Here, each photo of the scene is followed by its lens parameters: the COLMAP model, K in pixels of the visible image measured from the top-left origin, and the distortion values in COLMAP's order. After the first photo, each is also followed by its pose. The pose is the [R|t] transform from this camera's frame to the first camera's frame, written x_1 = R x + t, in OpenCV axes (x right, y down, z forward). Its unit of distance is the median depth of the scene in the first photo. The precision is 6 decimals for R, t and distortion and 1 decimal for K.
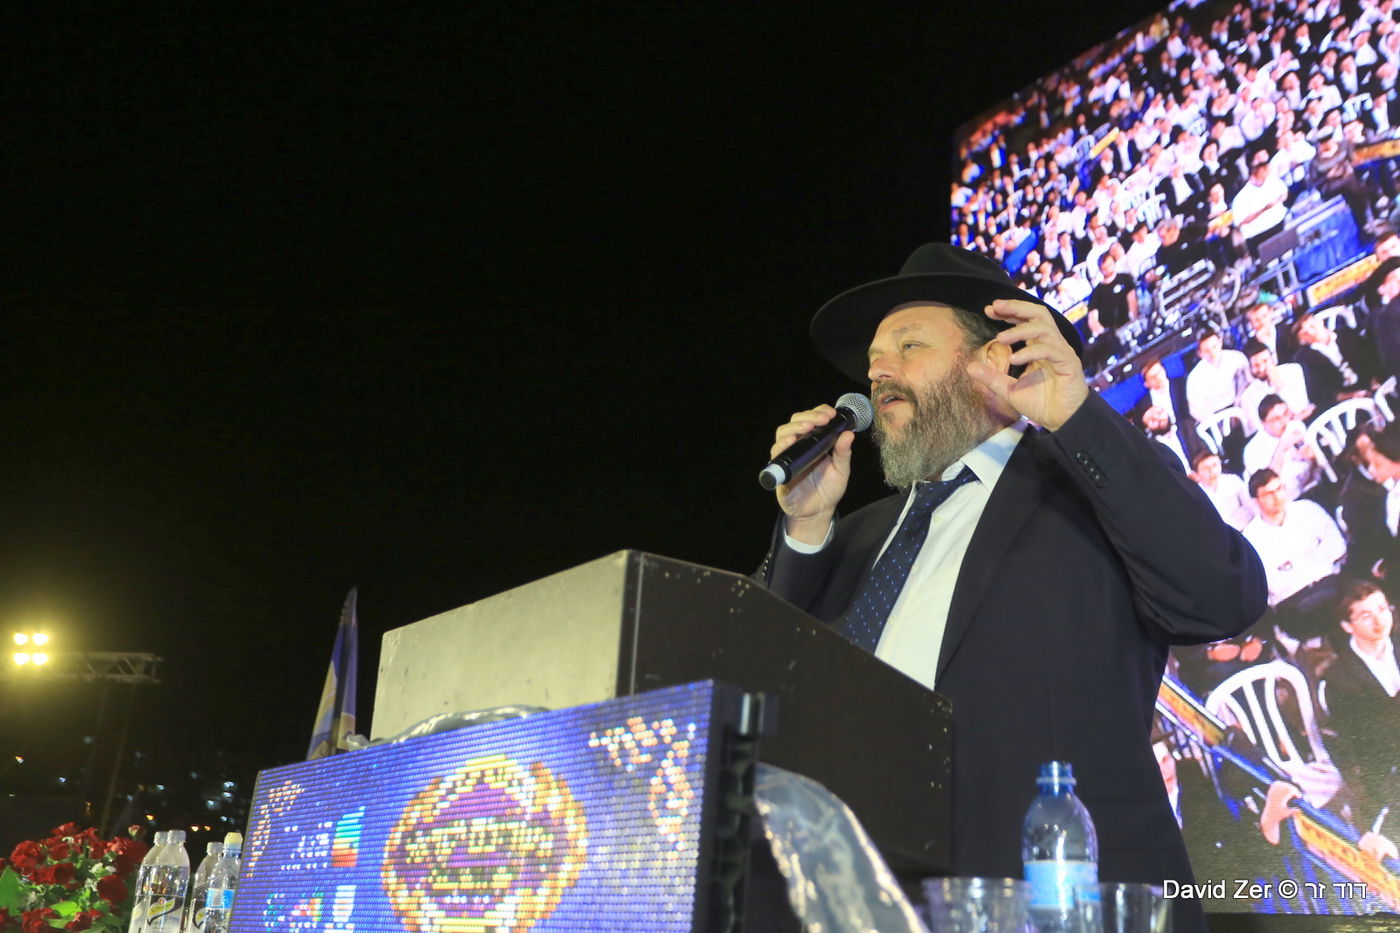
lens RADIAL K [[1544.4, 0, 703.1], [0, 1544.4, 467.5], [0, 0, 1]] dist [0.001334, 0.000000]
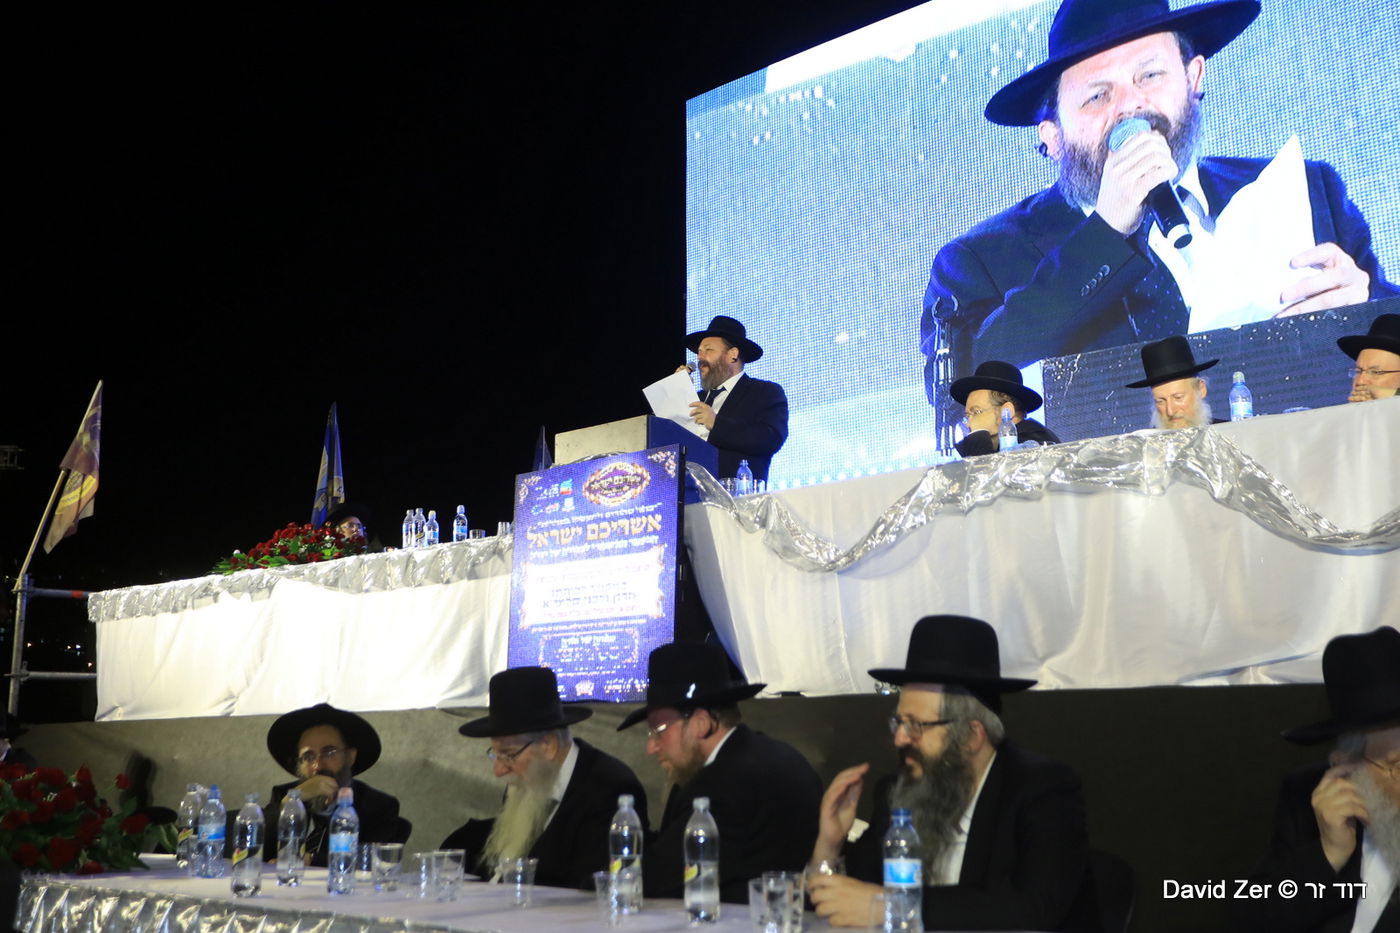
lens RADIAL K [[1521.0, 0, 707.3], [0, 1521.0, 478.7], [0, 0, 1]] dist [0.062564, 0.000000]
pose [[0.980527, -0.026267, 0.194622, -0.726963], [-0.003147, 0.988786, 0.149307, -0.411625], [-0.196361, -0.147012, 0.969448, -3.227811]]
